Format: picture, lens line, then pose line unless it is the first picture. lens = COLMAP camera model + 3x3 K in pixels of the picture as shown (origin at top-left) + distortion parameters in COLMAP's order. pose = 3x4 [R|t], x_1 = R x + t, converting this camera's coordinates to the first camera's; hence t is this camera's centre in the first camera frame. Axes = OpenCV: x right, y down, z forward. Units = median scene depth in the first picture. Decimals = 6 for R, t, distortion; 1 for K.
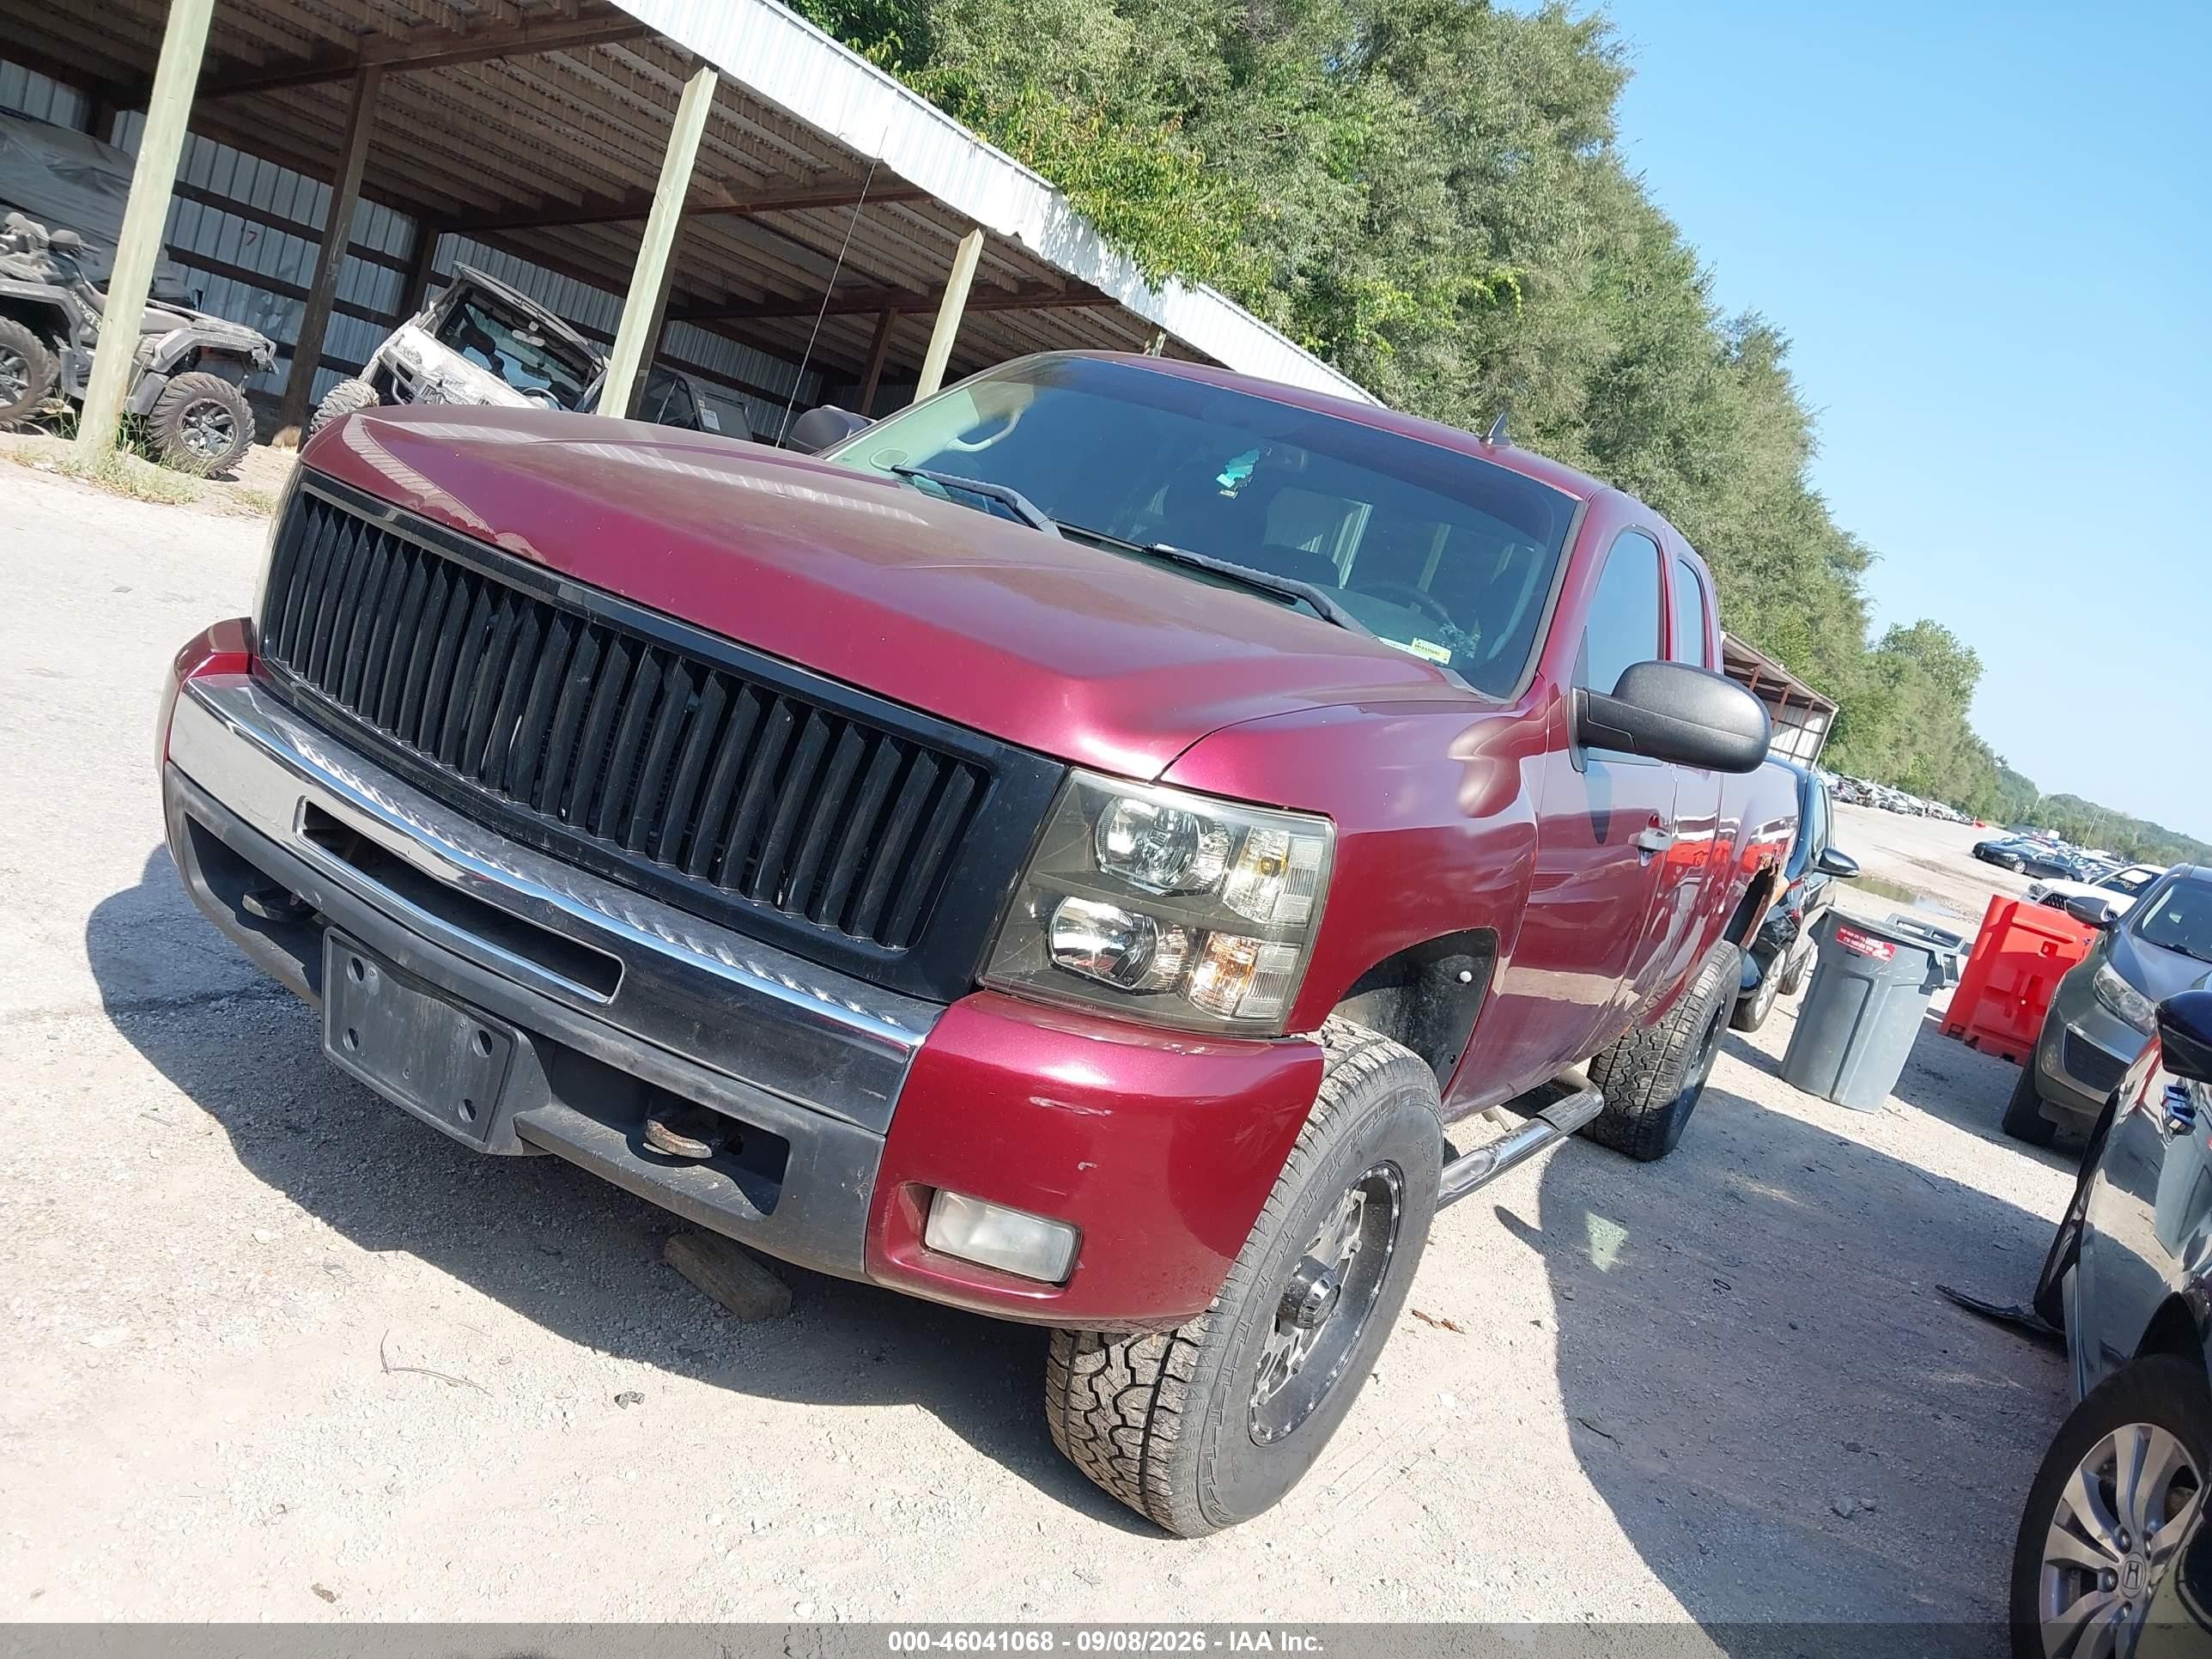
lens RADIAL K [[1949.6, 0, 1106.0], [0, 1949.6, 829.5], [0, 0, 1]] dist [0.055139, -0.008016]
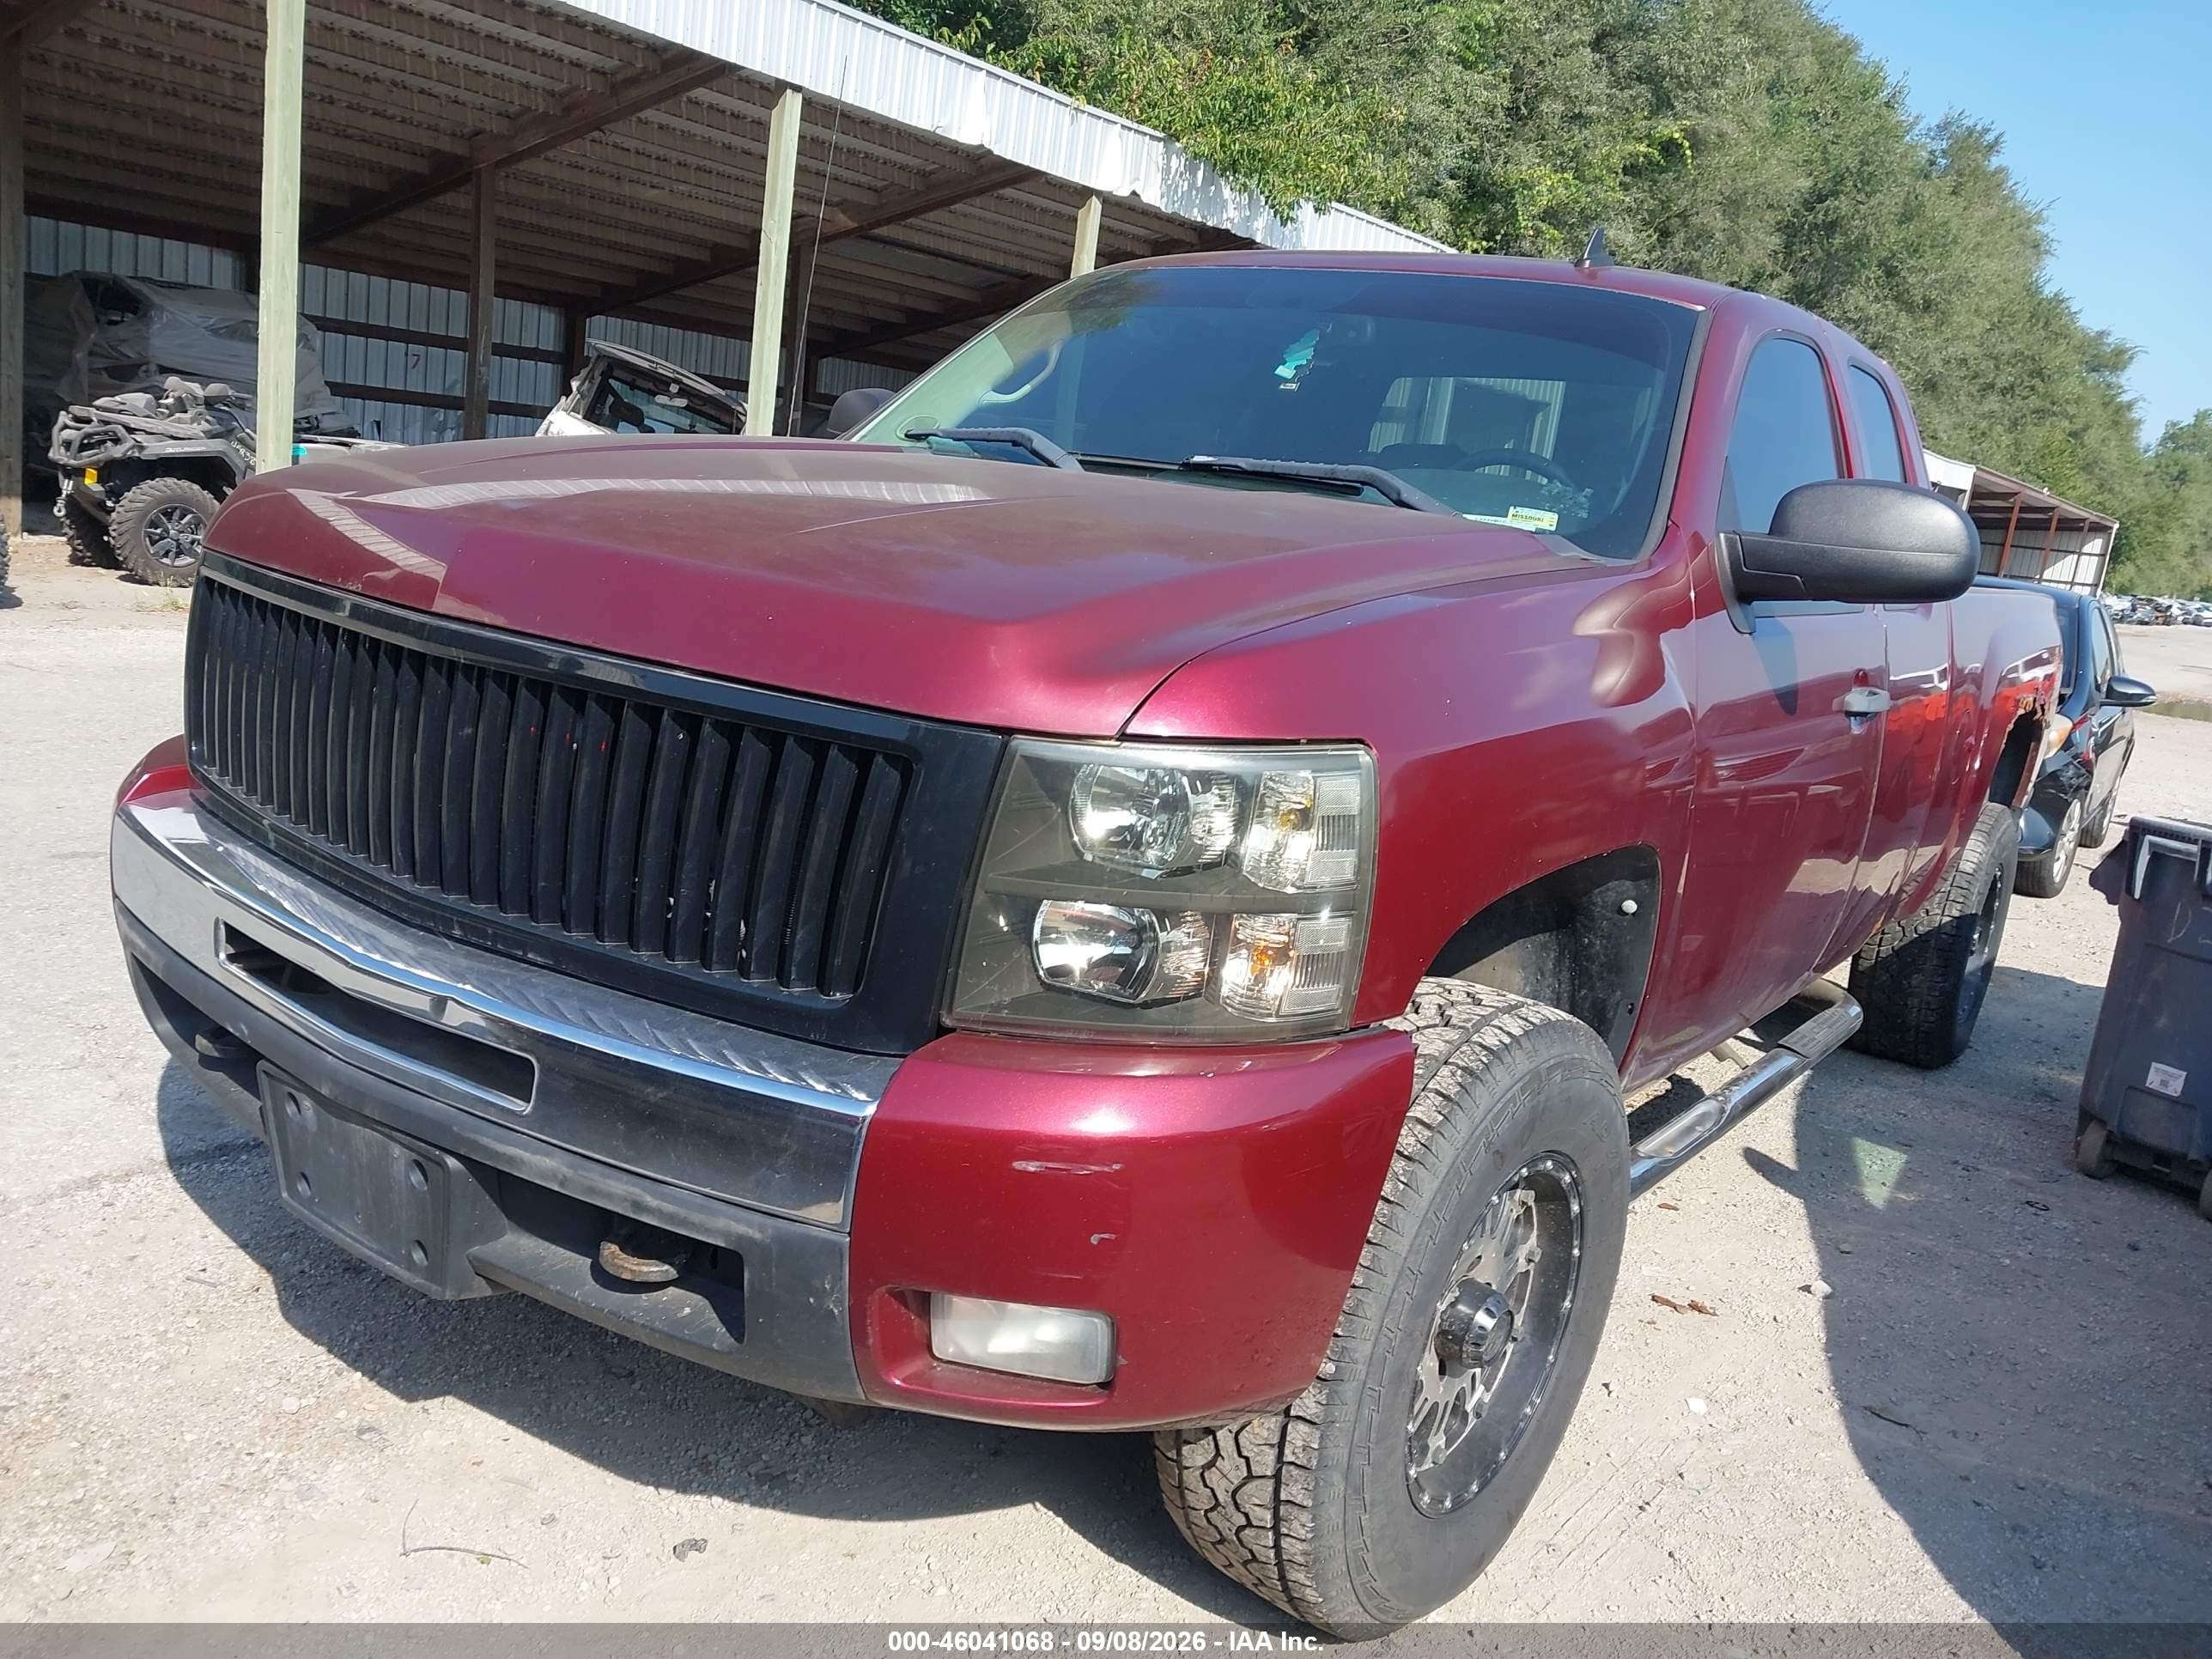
lens RADIAL K [[1861.6, 0, 1139.9], [0, 1861.6, 877.4], [0, 0, 1]] dist [-0.013739, 0.080664]
pose [[0.975722, -0.158649, -0.150985, 0.088575], [0.164308, 0.986074, 0.025692, 0.008706], [0.144807, -0.049877, 0.988202, 0.175312]]
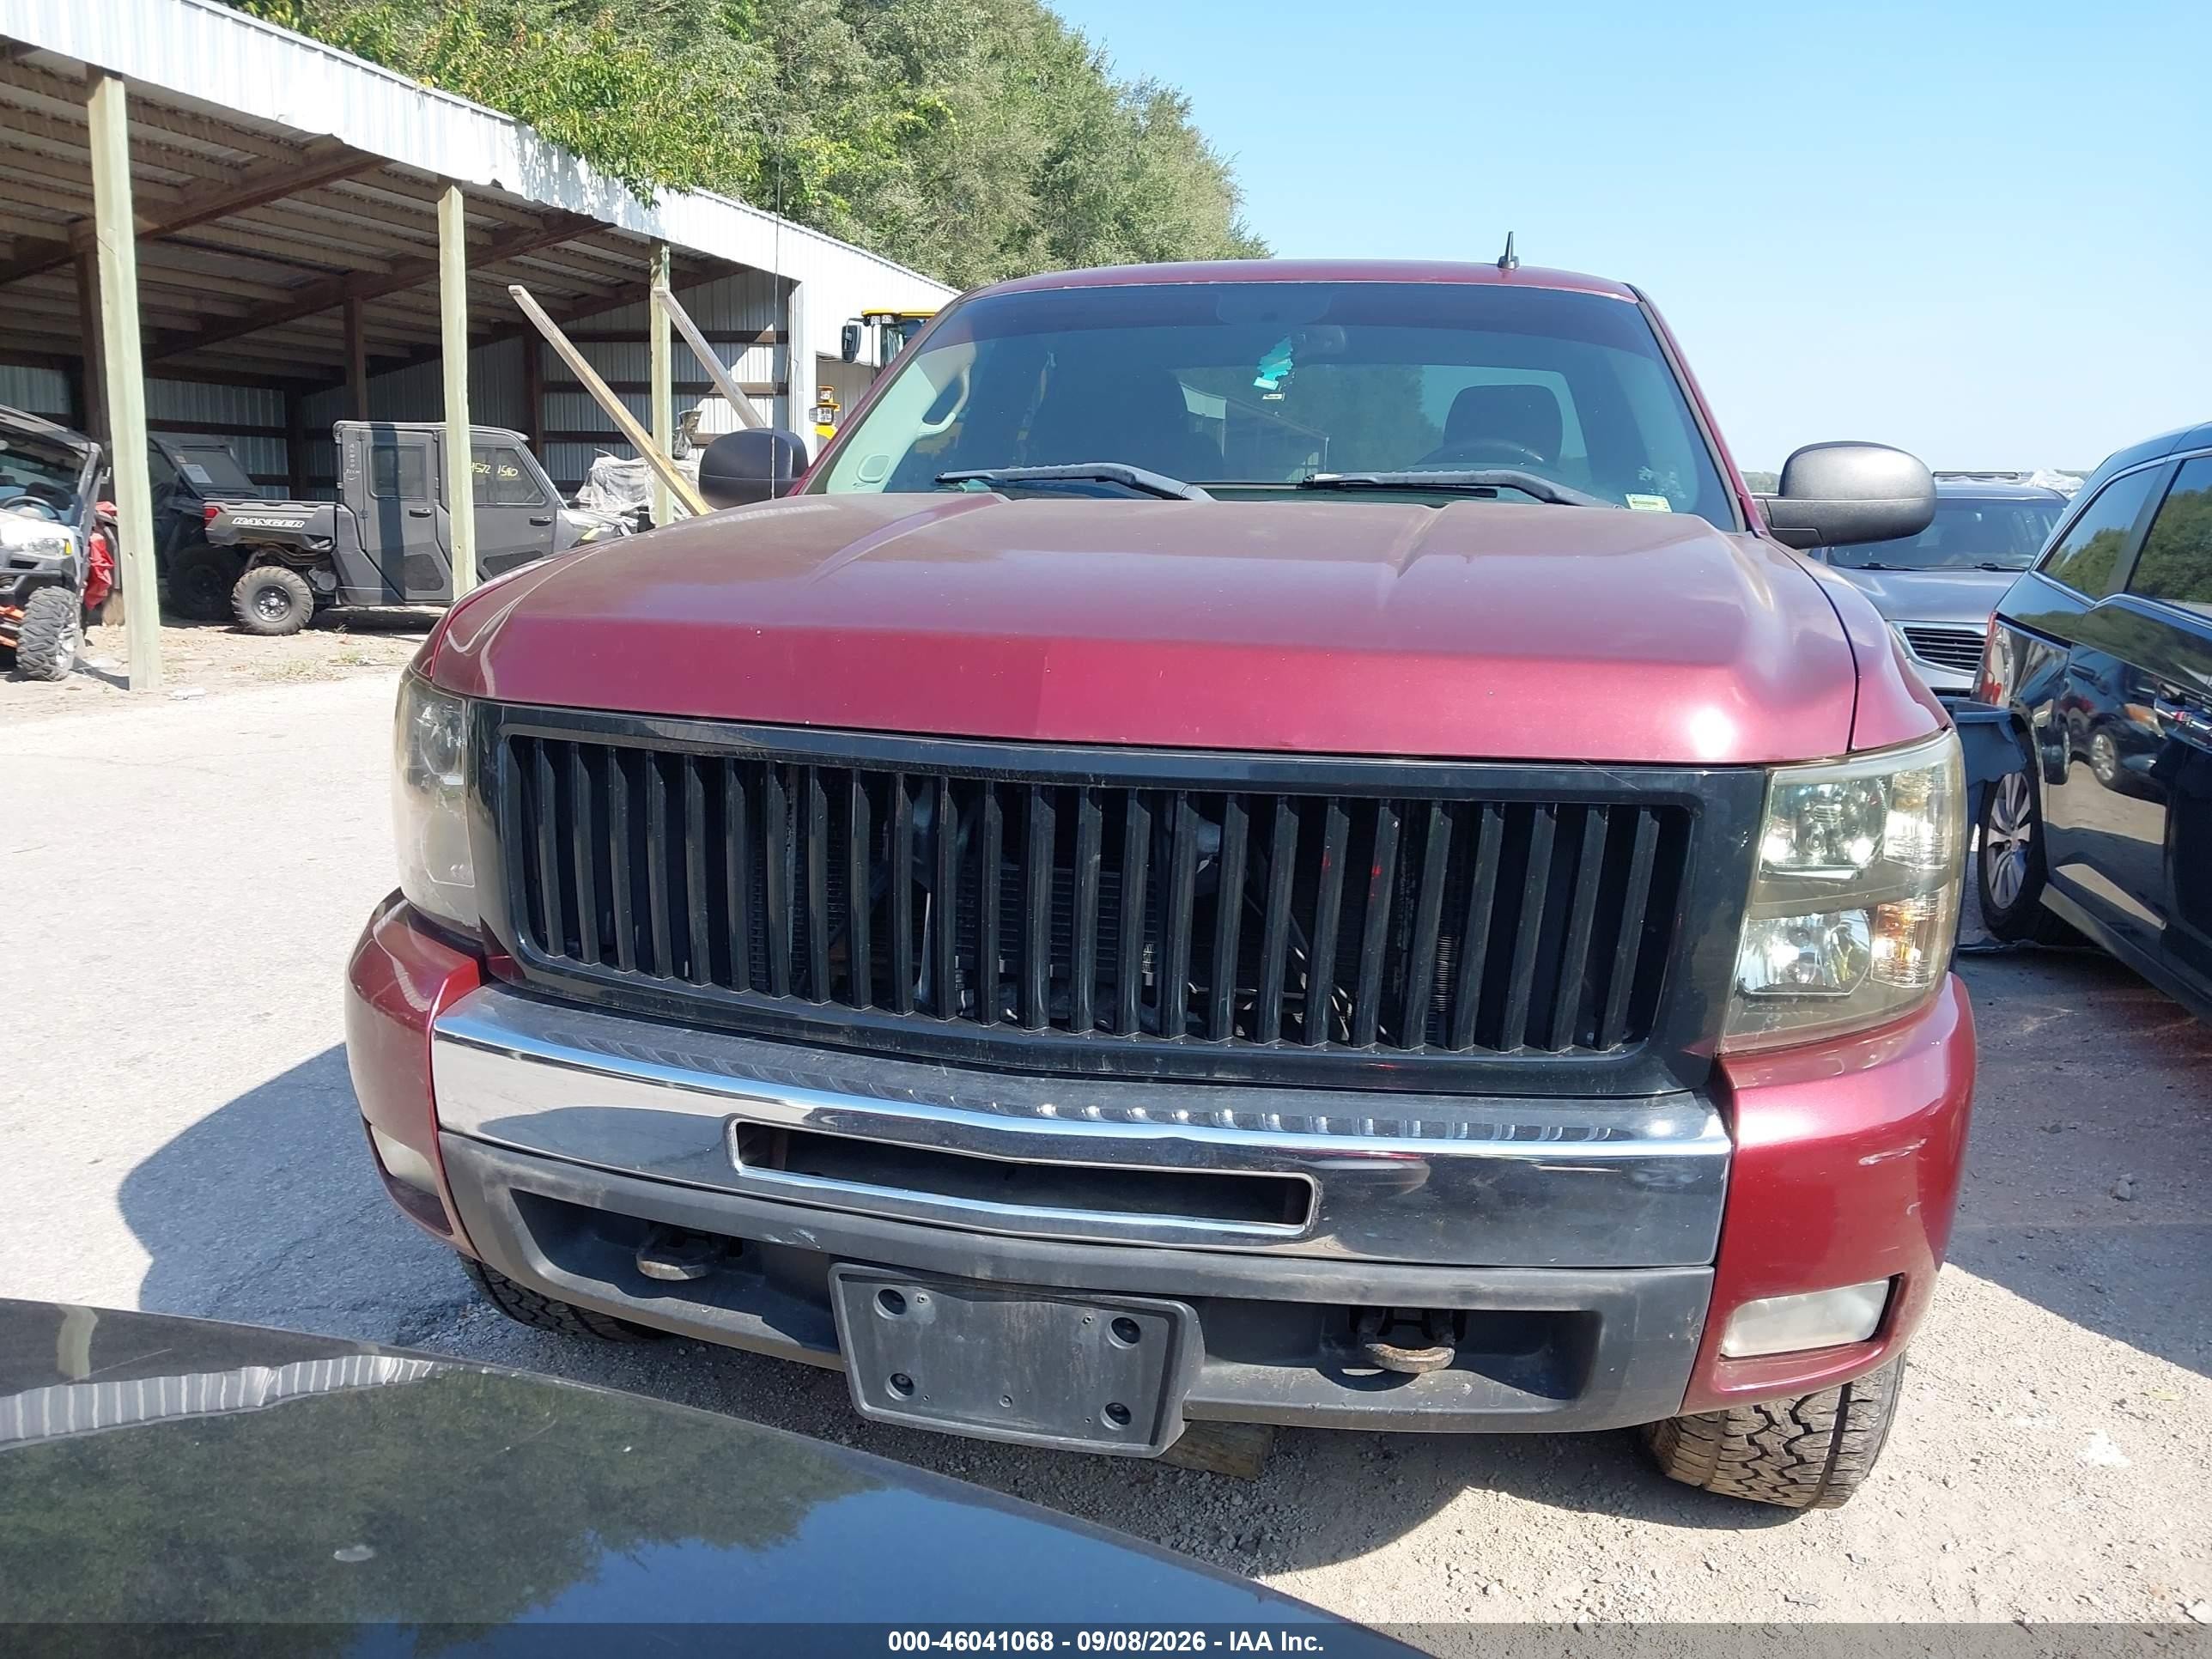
lens RADIAL K [[1859.4, 0, 928.2], [0, 1859.4, 830.5], [0, 0, 1]] dist [0.085657, -0.091733]
pose [[0.913248, -0.332665, 0.235187, -0.352995], [0.311227, 0.942188, 0.124180, -0.142083], [-0.262901, -0.040211, 0.963985, 0.210211]]
